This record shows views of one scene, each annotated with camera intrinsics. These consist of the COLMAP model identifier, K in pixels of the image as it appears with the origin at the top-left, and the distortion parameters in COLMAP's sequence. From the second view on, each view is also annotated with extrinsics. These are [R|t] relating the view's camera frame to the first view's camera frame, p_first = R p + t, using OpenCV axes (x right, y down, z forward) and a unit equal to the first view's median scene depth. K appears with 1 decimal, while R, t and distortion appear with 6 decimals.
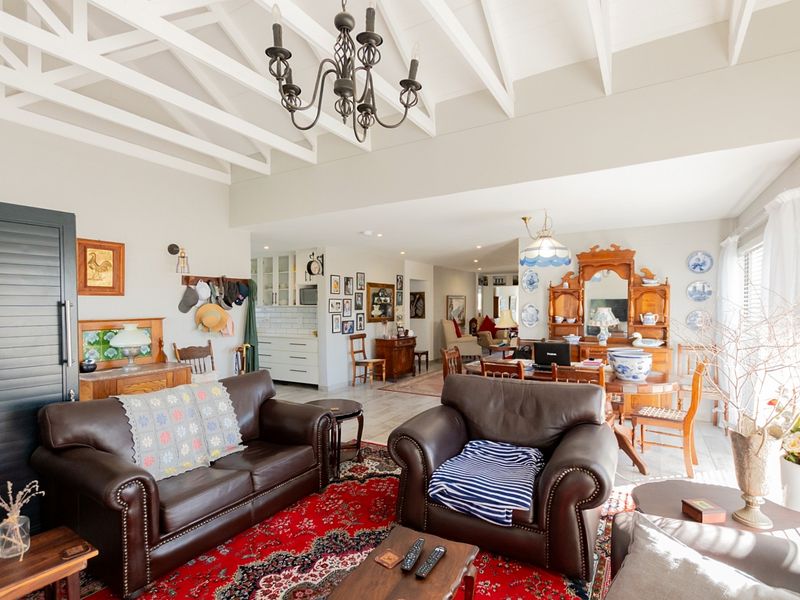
lens RADIAL K [[402.6, 0, 401.4], [0, 402.6, 303.6], [0, 0, 1]] dist [0.002935, 0.000605]
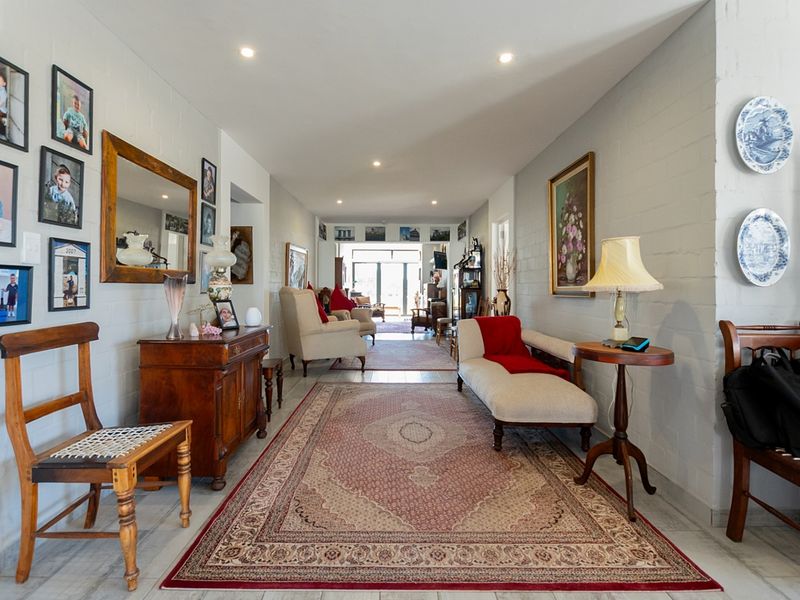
lens RADIAL K [[413.0, 0, 389.4], [0, 413.0, 287.7], [0, 0, 1]] dist [-0.001387, -0.000313]
pose [[0.861077, 0.010520, 0.508367, -0.084419], [-0.015382, 0.999867, 0.005363, 0.065551], [-0.508243, -0.012438, 0.861124, 0.933099]]
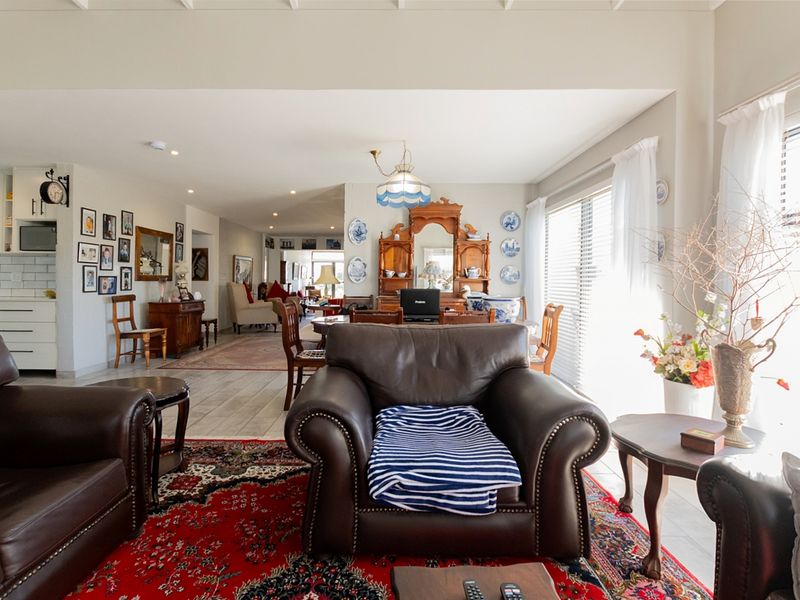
lens RADIAL K [[417.1, 0, 377.8], [0, 417.1, 280.5], [0, 0, 1]] dist [-0.005891, -0.000580]
pose [[0.870461, 0.014927, 0.492011, -0.103741], [-0.017778, 0.999841, 0.001119, 0.053615], [-0.491916, -0.009721, 0.870588, 0.173890]]
